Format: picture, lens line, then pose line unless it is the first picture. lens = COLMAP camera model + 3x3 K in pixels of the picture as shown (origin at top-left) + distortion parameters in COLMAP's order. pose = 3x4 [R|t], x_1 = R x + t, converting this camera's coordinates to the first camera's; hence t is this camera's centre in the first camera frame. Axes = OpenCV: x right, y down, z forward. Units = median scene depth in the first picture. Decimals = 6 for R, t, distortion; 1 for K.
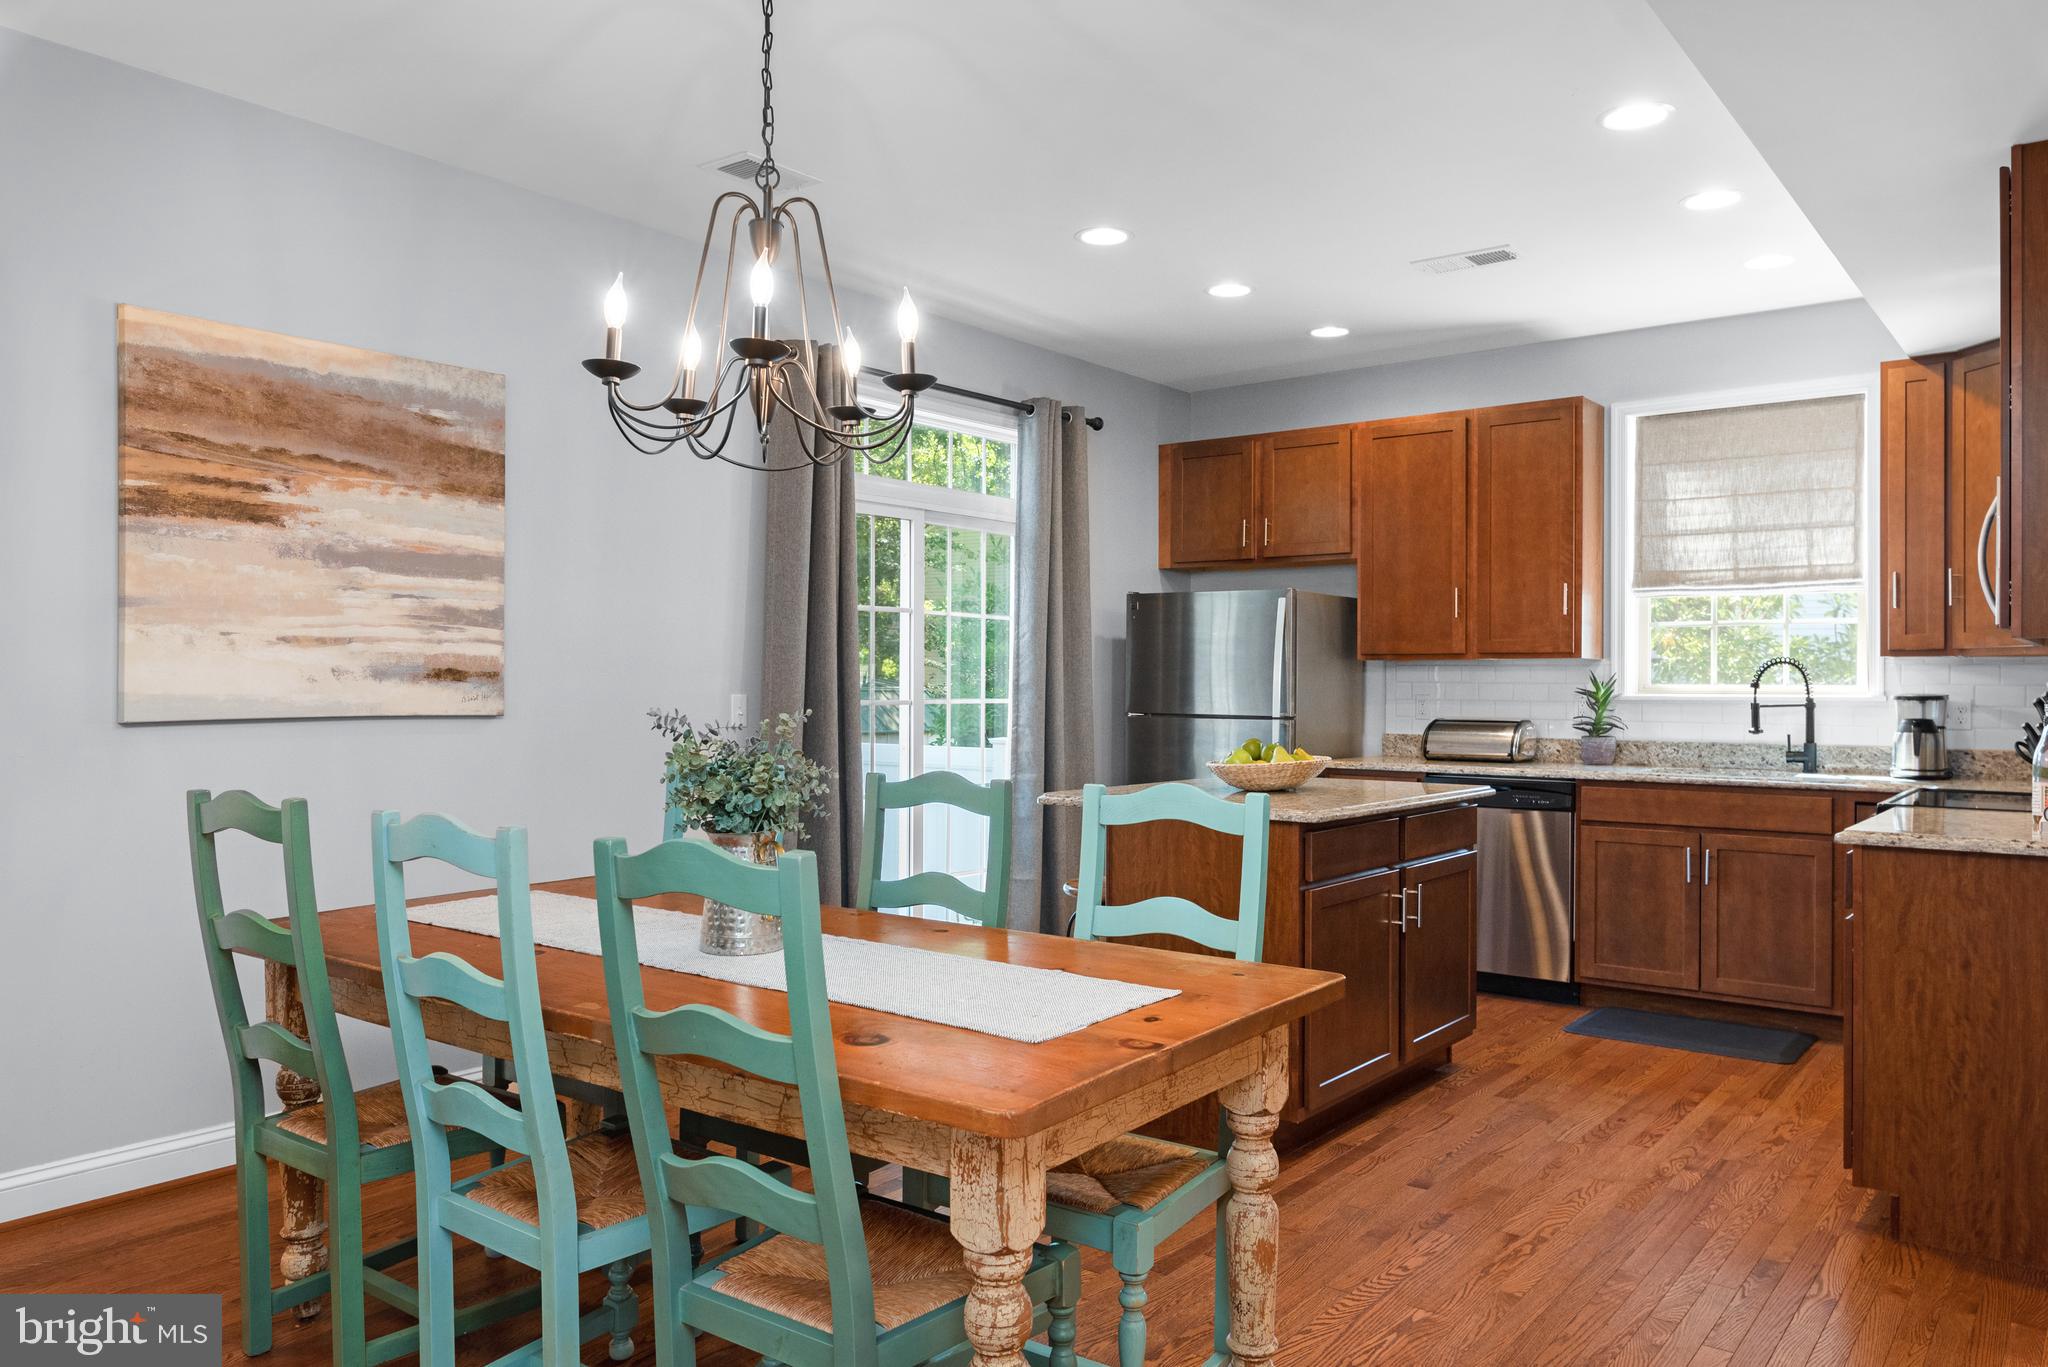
lens RADIAL K [[1413.4, 0, 1052.8], [0, 1413.4, 685.1], [0, 0, 1]] dist [0.000037, 0.000337]
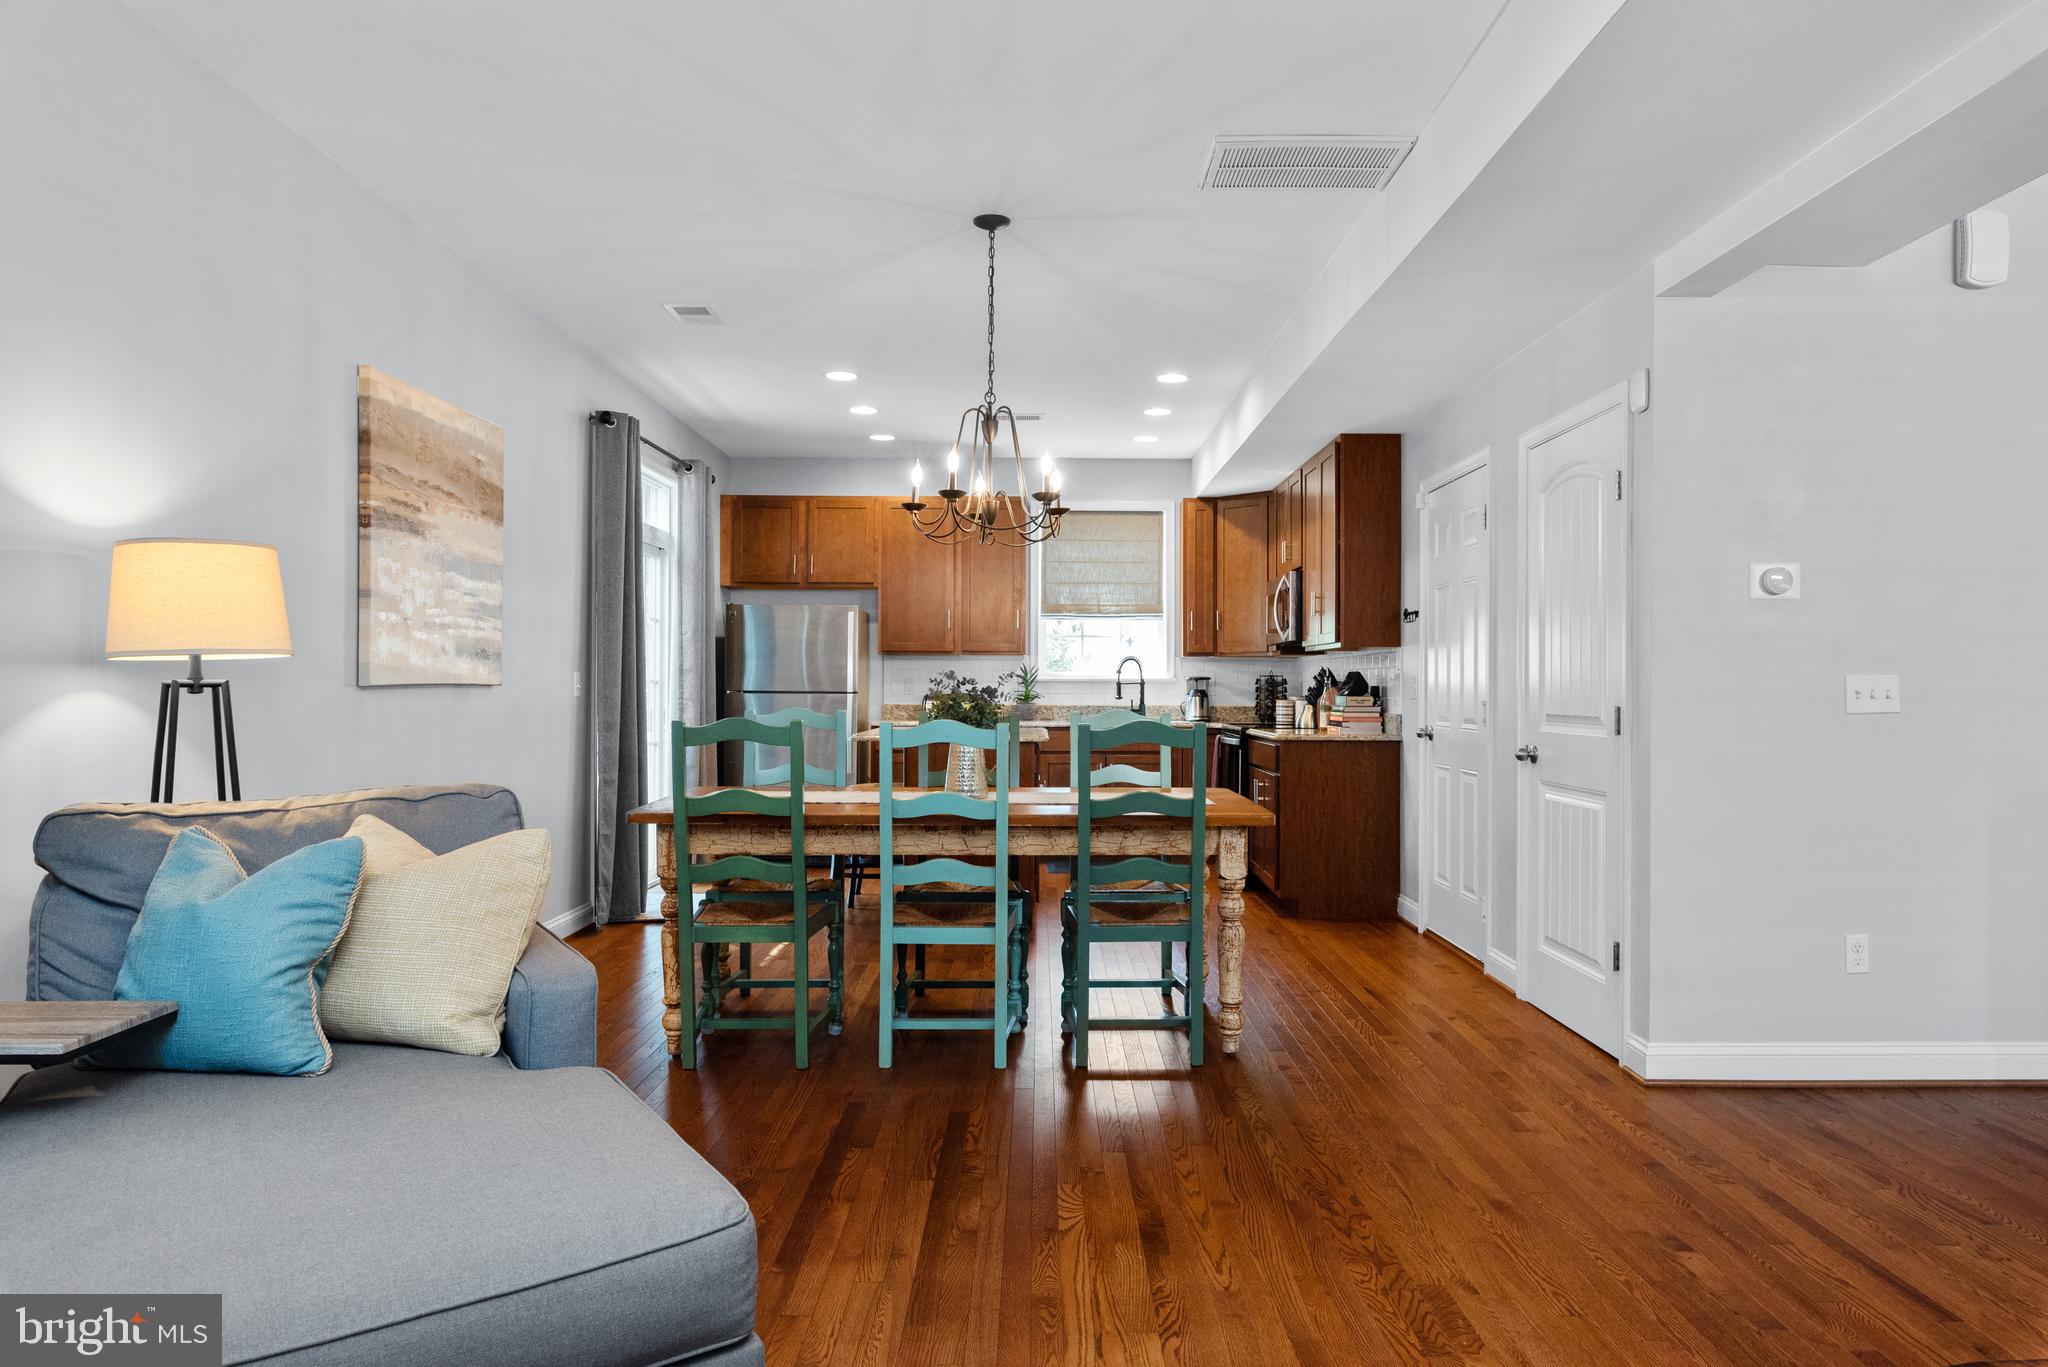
lens RADIAL K [[1264.4, 0, 1024.0], [0, 1264.4, 683.5], [0, 0, 1]] dist [-0.000290, 0.000187]
pose [[0.798267, 0.001103, 0.602303, -0.516576], [-0.000952, 0.999999, -0.000569, 0.014610], [-0.602303, -0.000119, 0.798267, -0.178512]]
